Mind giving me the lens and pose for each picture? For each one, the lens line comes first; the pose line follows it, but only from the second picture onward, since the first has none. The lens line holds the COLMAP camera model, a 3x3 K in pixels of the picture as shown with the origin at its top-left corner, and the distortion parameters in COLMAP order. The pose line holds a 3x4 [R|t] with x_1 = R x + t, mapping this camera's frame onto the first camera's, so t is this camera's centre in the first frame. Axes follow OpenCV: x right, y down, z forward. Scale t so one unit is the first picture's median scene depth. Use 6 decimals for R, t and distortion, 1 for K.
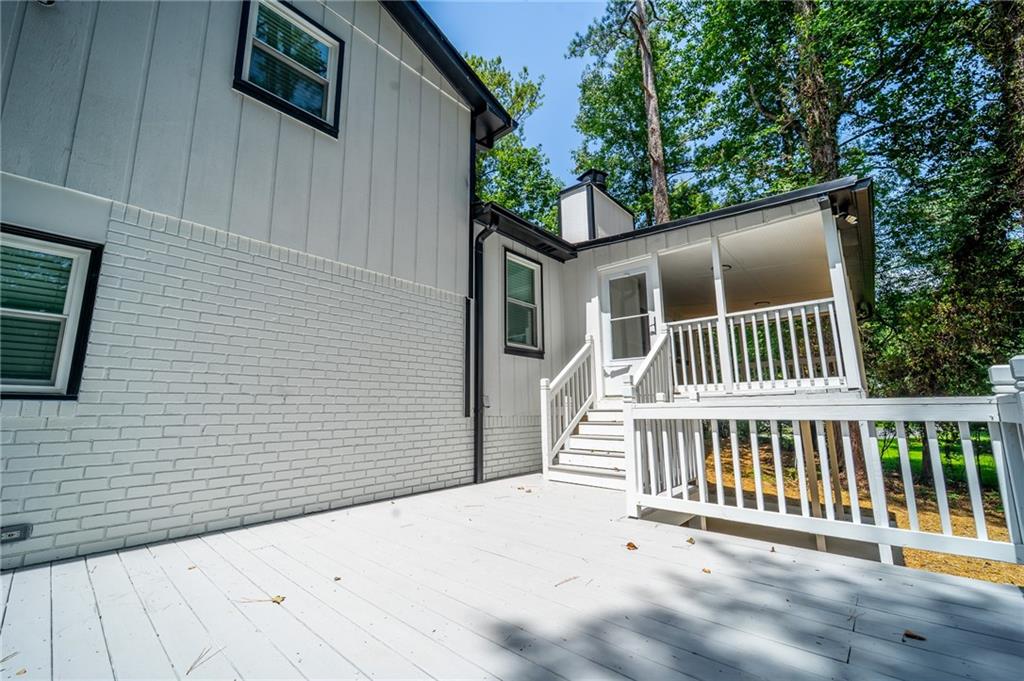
lens RADIAL K [[412.8, 0, 512.0], [0, 412.8, 338.1], [0, 0, 1]] dist [0.002407, -0.000944]
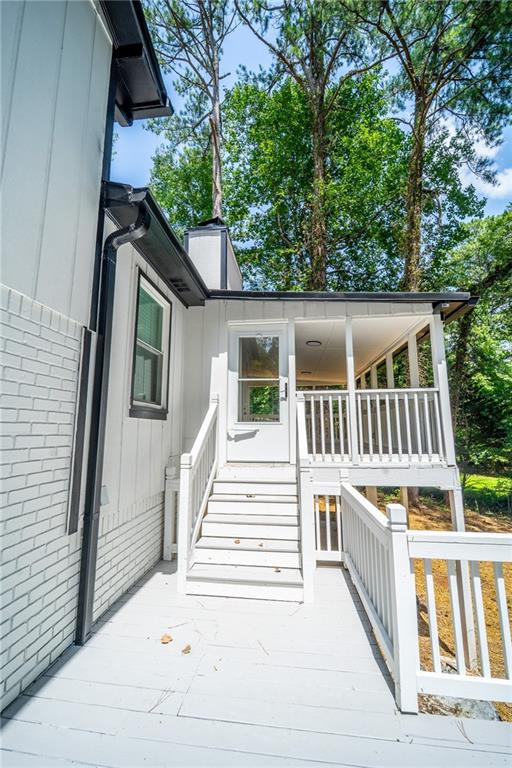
lens RADIAL K [[310.5, 0, 256.5], [0, 310.5, 384.6], [0, 0, 1]] dist [0.001489, -0.000428]
pose [[0.821722, 0.092811, 0.562280, -0.144008], [-0.106550, 0.994272, -0.008403, -0.036093], [-0.559839, -0.053007, 0.826904, 0.451370]]
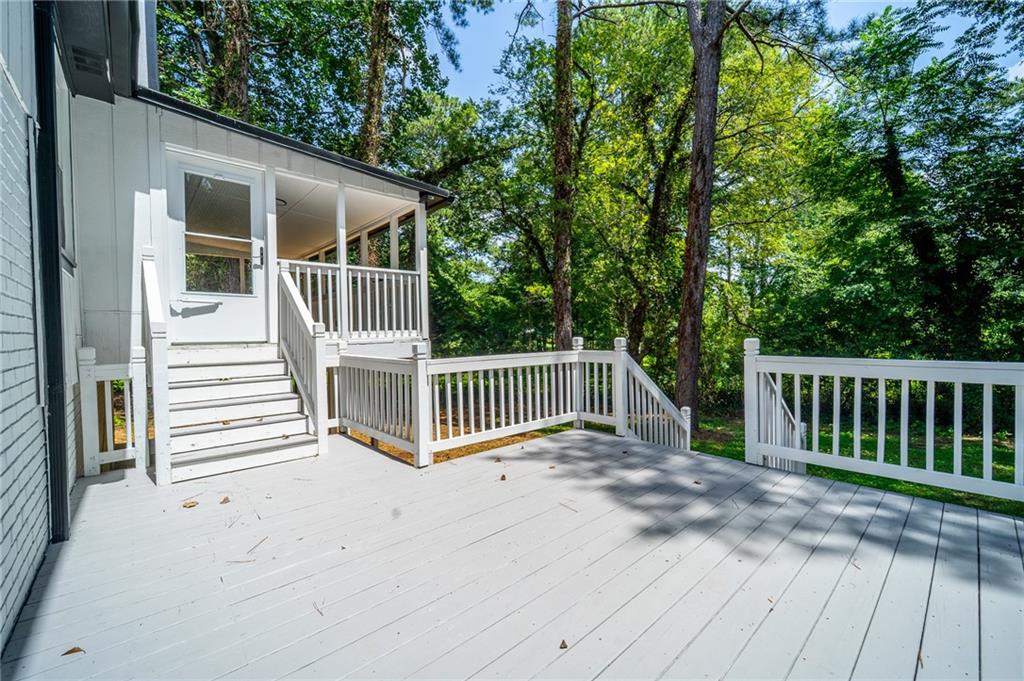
lens RADIAL K [[412.8, 0, 515.8], [0, 412.8, 338.5], [0, 0, 1]] dist [0.002407, -0.000944]
pose [[0.107488, -0.006742, 0.994184, -0.440056], [-0.160167, 0.986798, 0.024009, 0.028174], [-0.981220, -0.161816, 0.104989, 0.425580]]
